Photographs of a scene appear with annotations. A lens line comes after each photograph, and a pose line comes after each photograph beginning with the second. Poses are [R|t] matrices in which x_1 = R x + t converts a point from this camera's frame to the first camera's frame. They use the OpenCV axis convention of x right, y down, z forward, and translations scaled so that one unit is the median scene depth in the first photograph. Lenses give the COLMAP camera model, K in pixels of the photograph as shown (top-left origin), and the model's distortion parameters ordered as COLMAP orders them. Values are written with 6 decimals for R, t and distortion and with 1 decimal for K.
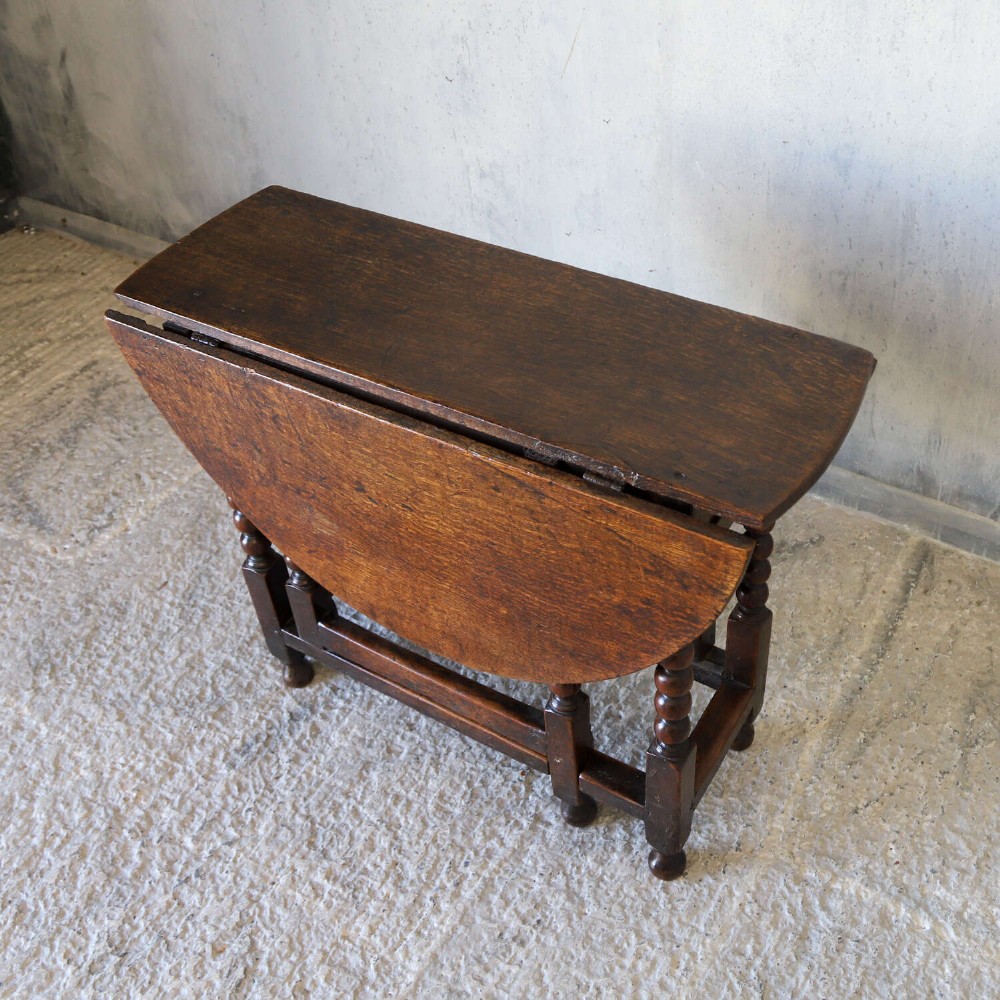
lens RADIAL K [[1225.7, 0, 555.5], [0, 1225.7, 416.8], [0, 0, 1]] dist [-0.128784, 0.071293]
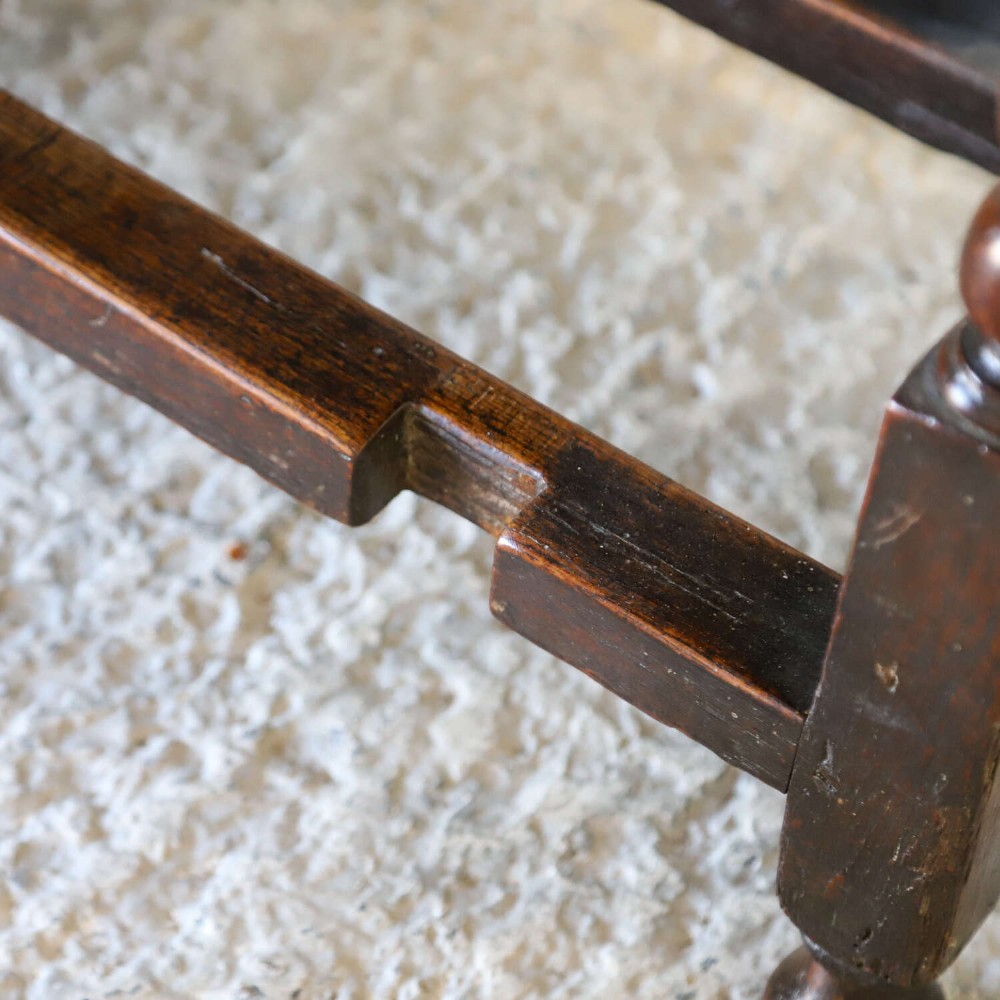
lens RADIAL K [[3191.8, 0, 338.0], [0, 3191.8, 484.8], [0, 0, 1]] dist [0.245649, 0.879102]
pose [[0.989145, 0.145134, -0.022980, 0.003219], [-0.139459, 0.976493, 0.164353, 0.187341], [0.046293, -0.159365, 0.986134, 0.431867]]
